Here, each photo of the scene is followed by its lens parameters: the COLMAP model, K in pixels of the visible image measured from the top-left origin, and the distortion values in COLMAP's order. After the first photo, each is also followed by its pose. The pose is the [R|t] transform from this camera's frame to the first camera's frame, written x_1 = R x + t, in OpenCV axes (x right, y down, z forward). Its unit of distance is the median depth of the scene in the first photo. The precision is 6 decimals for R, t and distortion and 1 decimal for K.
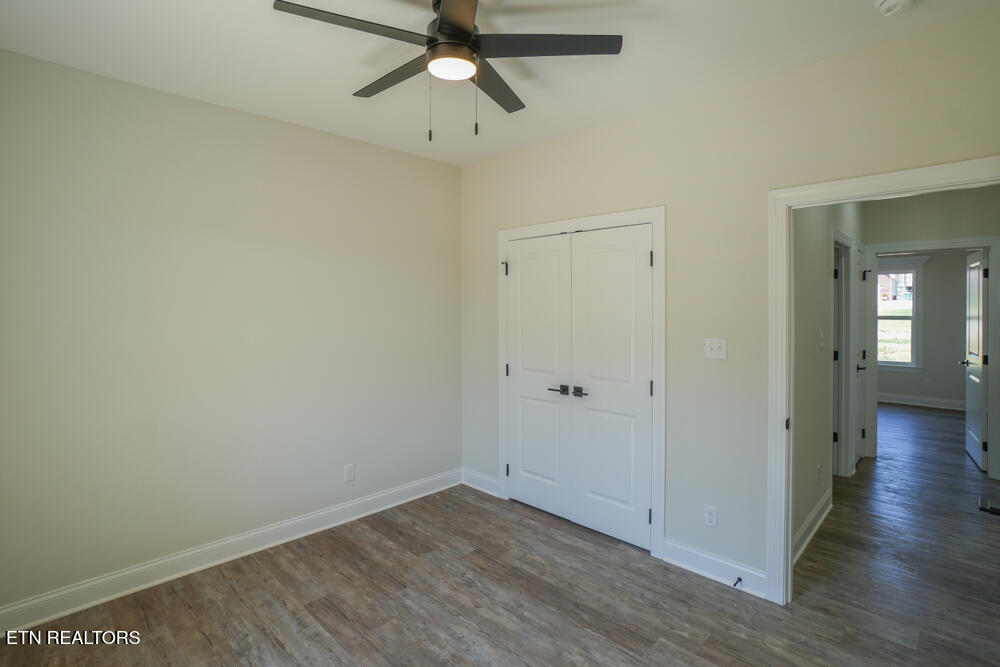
lens RADIAL K [[475.1, 0, 500.3], [0, 475.1, 322.9], [0, 0, 1]] dist [-0.000415, 0.000915]
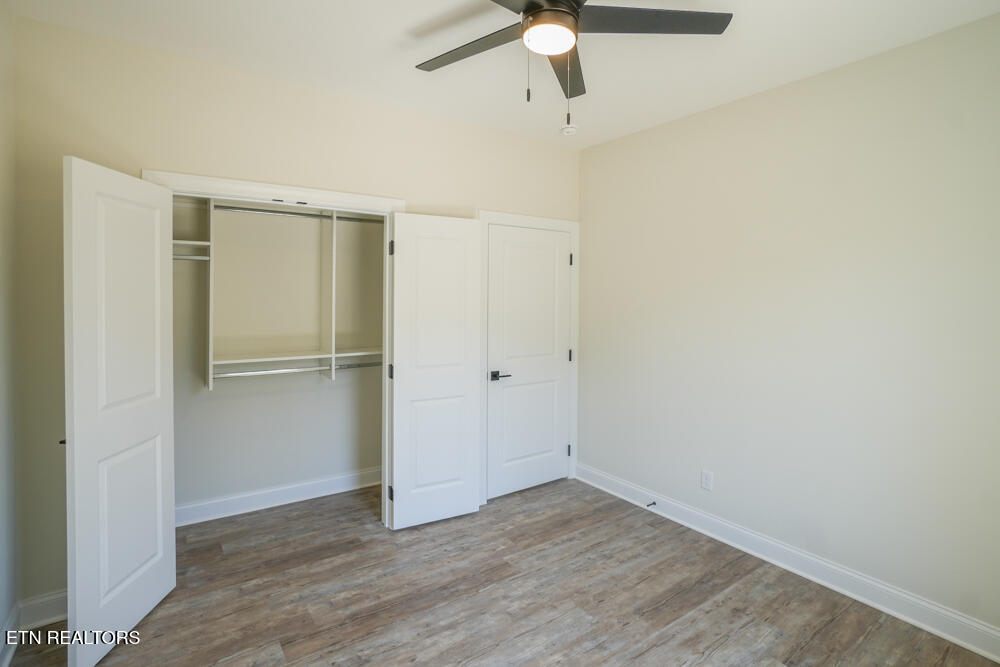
lens RADIAL K [[475.1, 0, 485.7], [0, 475.1, 308.6], [0, 0, 1]] dist [-0.000415, 0.000915]
pose [[0.223587, -0.018108, 0.974516, -0.787994], [0.016414, 0.999756, 0.014811, -0.010058], [-0.974546, 0.012684, 0.223830, 0.681383]]
